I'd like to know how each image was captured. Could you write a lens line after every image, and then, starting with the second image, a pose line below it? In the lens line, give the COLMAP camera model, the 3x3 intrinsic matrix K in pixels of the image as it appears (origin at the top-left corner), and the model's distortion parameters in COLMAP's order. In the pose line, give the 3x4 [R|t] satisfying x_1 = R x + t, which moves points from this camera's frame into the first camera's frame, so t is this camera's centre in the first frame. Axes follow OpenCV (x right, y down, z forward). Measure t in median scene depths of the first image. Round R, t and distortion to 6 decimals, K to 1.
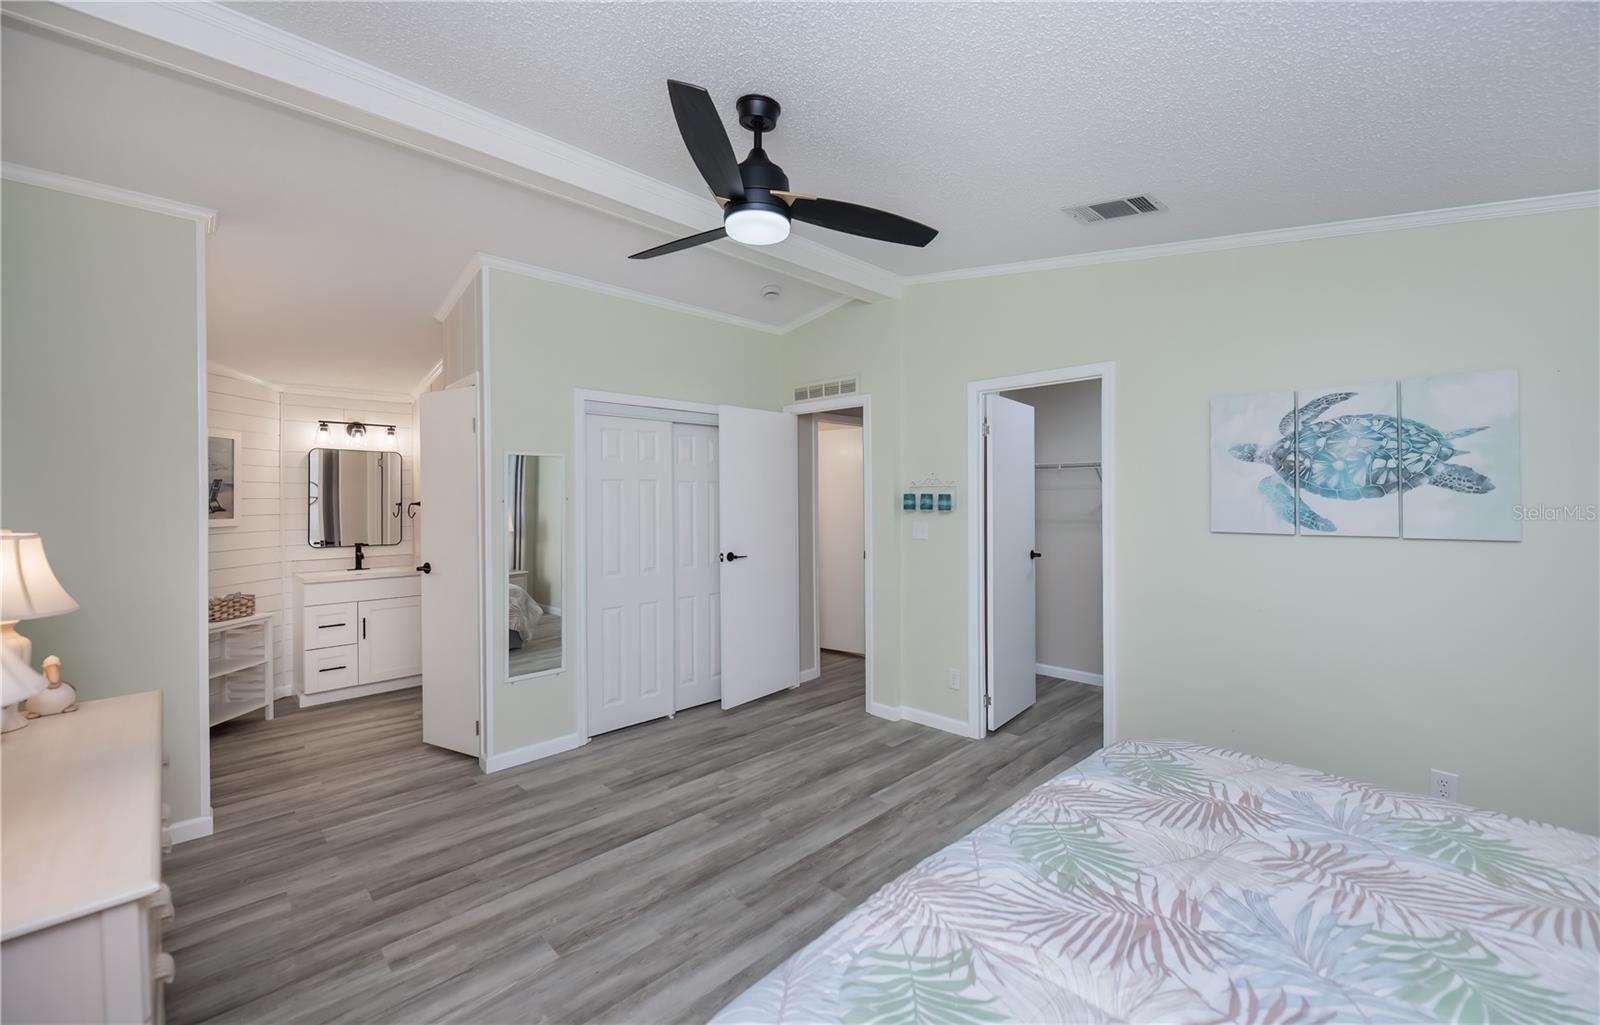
lens RADIAL K [[640.9, 0, 799.2], [0, 640.9, 500.0], [0, 0, 1]] dist [0.000960, -0.004636]
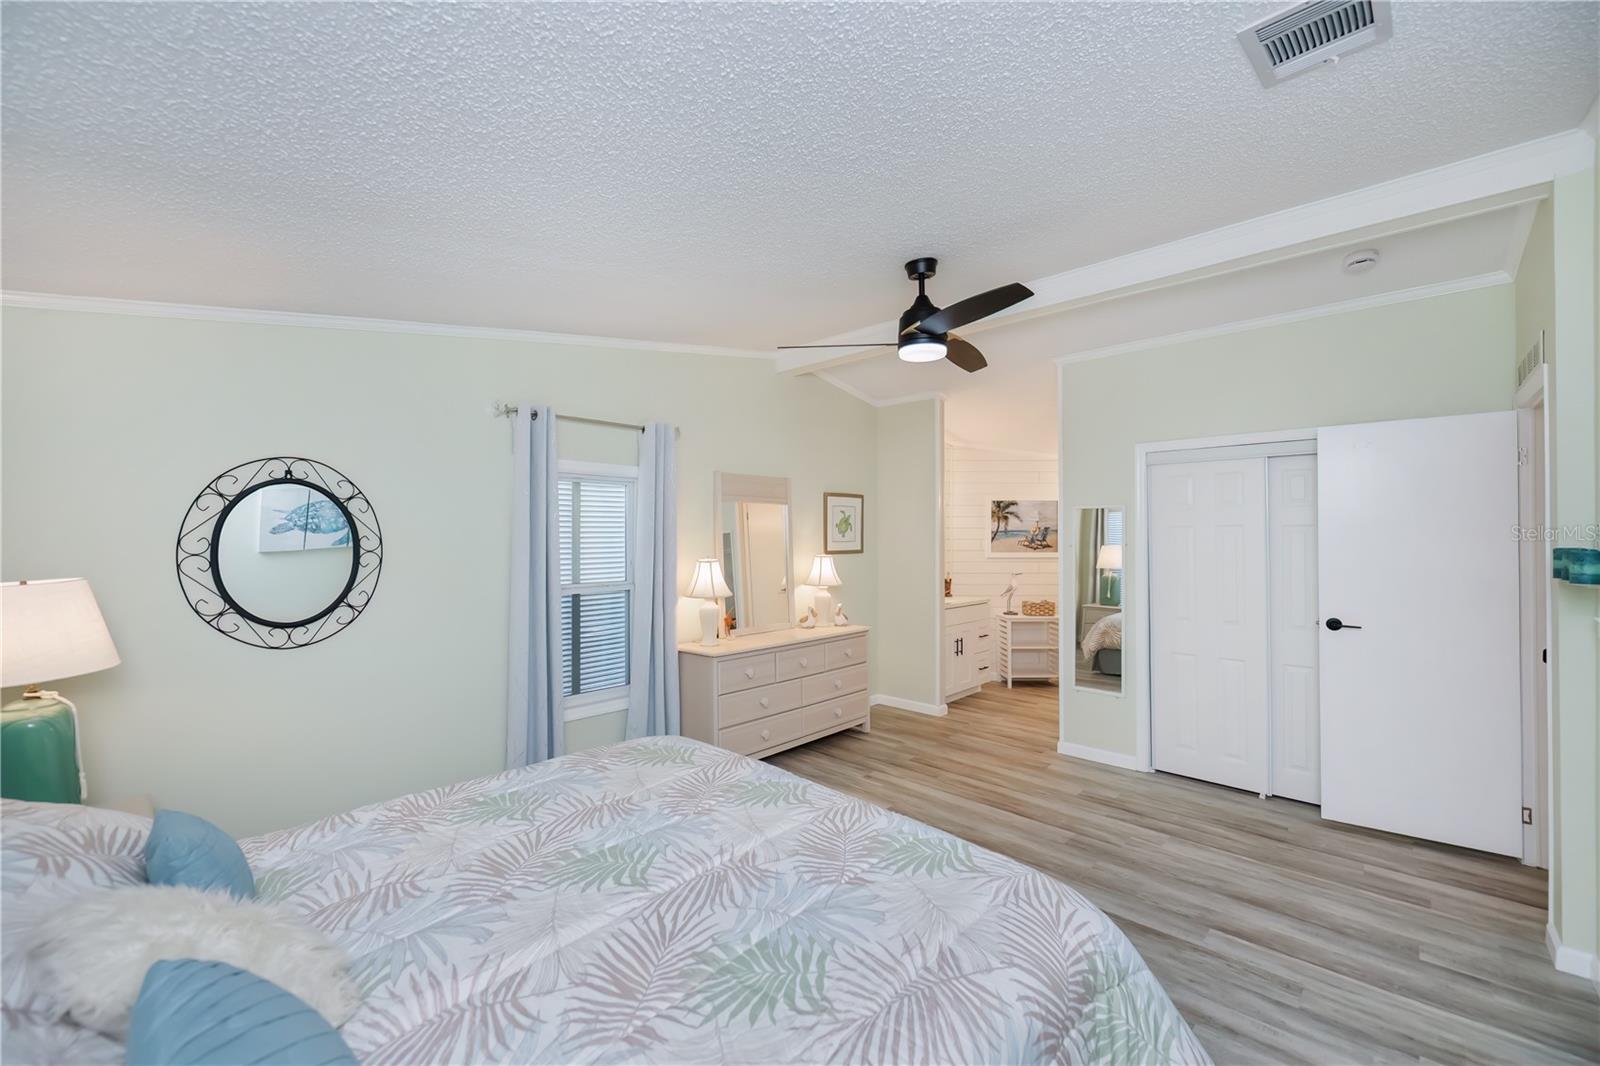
lens RADIAL K [[637.0, 0, 798.2], [0, 637.0, 551.5], [0, 0, 1]] dist [0.001976, -0.008491]
pose [[0.033486, 0.032588, -0.998908, 1.025404], [-0.001268, 0.999469, 0.032564, -0.036806], [0.999438, 0.000177, 0.033510, 0.546808]]
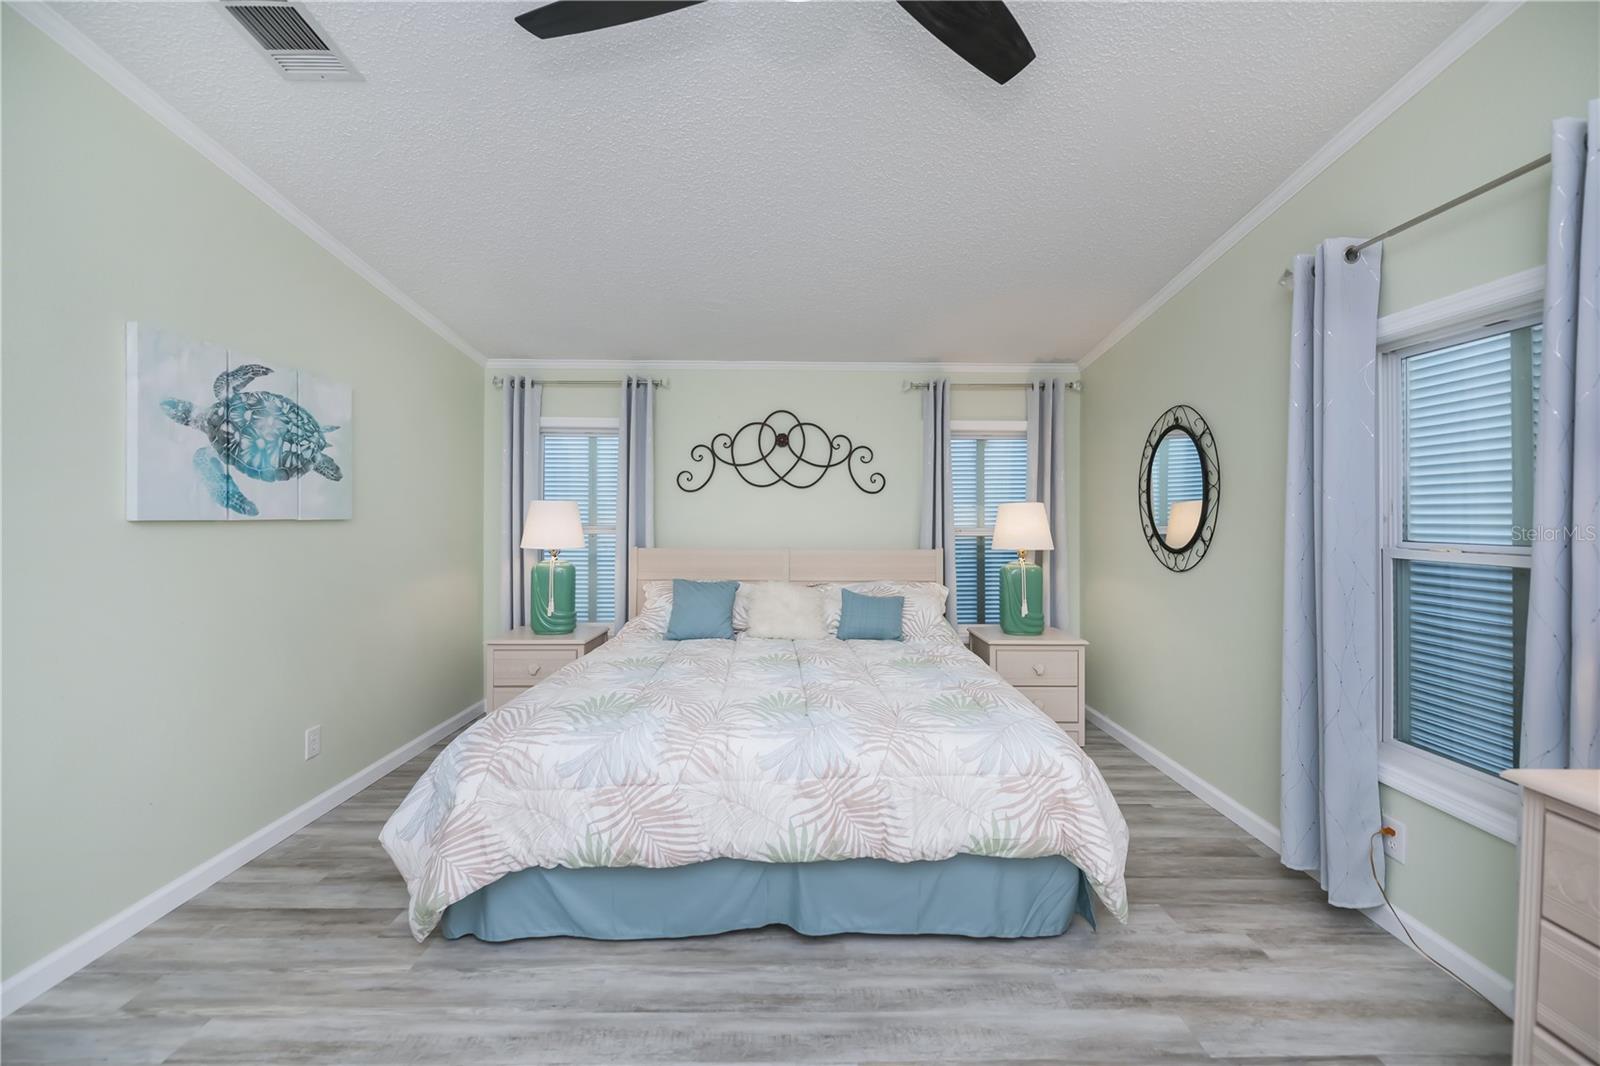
lens RADIAL K [[635.5, 0, 804.5], [0, 635.5, 519.3], [0, 0, 1]] dist [0.008579, -0.008206]
pose [[-0.723745, -0.001621, 0.690065, -0.356192], [0.001199, 0.999993, 0.003607, 0.051988], [-0.690066, 0.003438, -0.723738, 1.107042]]
